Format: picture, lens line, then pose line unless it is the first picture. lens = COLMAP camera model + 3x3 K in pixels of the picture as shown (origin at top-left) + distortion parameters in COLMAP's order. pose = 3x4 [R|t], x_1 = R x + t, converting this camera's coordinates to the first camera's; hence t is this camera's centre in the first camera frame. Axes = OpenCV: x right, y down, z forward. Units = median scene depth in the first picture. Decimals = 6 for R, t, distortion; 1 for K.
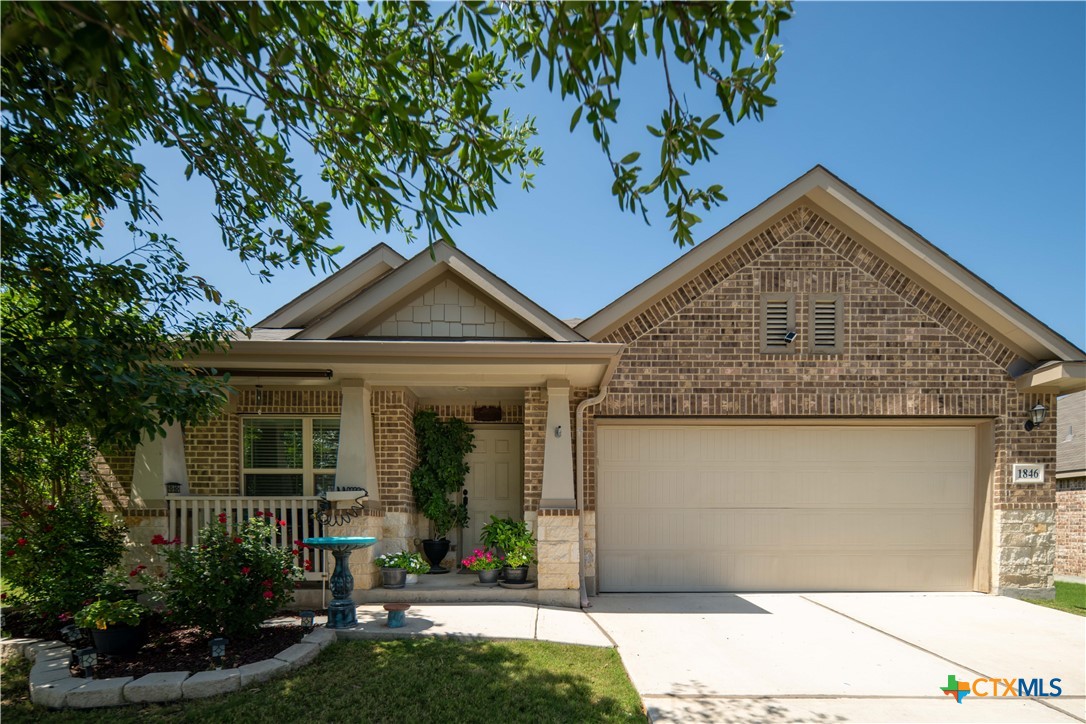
lens RADIAL K [[485.1, 0, 546.3], [0, 485.1, 373.8], [0, 0, 1]] dist [-0.001088, -0.000332]
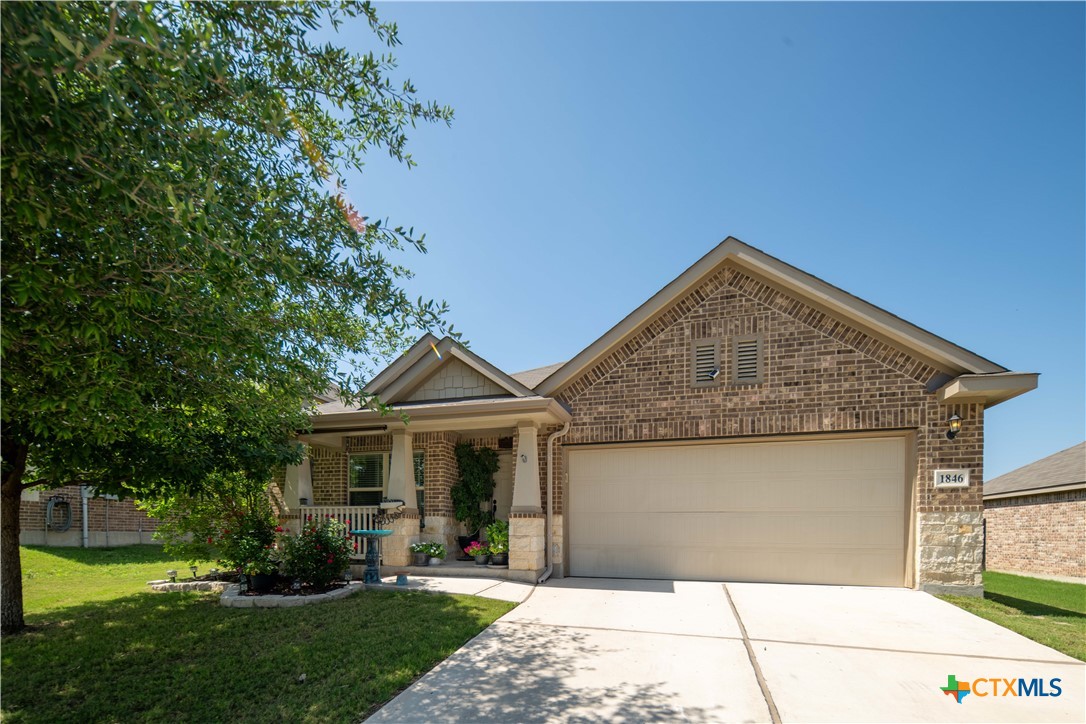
lens RADIAL K [[445.3, 0, 543.1], [0, 445.3, 339.3], [0, 0, 1]] dist [-0.001157, -0.000251]
pose [[0.962717, -0.103211, -0.250046, 0.376278], [0.075651, 0.990193, -0.117451, -0.062417], [0.259716, 0.094156, 0.961084, -0.259385]]
